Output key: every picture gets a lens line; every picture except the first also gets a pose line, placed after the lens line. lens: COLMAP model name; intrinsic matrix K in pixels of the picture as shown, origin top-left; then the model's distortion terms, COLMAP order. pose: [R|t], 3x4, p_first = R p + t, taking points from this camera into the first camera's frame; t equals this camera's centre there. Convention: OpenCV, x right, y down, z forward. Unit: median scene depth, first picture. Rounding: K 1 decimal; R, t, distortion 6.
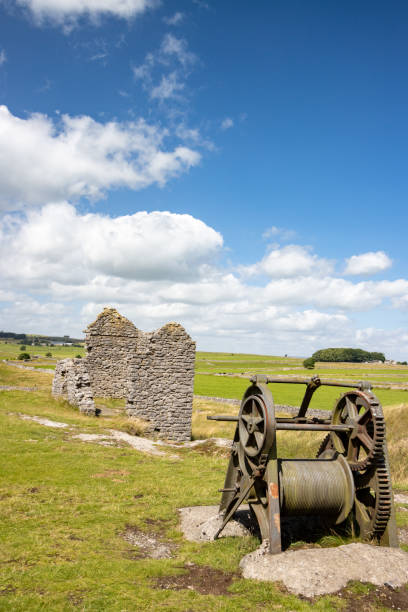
lens RADIAL K [[869.6, 0, 204.0], [0, 869.6, 290.7], [0, 0, 1]] dist [-0.083802, 0.530132]
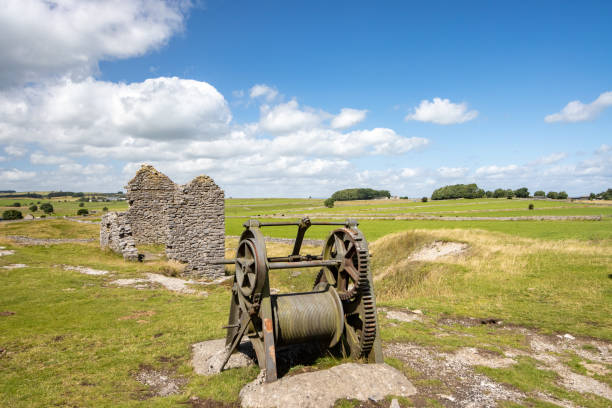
lens RADIAL K [[869.6, 0, 306.0], [0, 869.6, 204.0], [0, 0, 1]] dist [-0.083802, 0.530132]
pose [[0.984161, -0.059743, 0.166906, -0.058653], [0.047434, 0.995918, 0.076792, -0.004620], [-0.170813, -0.067659, 0.982978, -0.095774]]
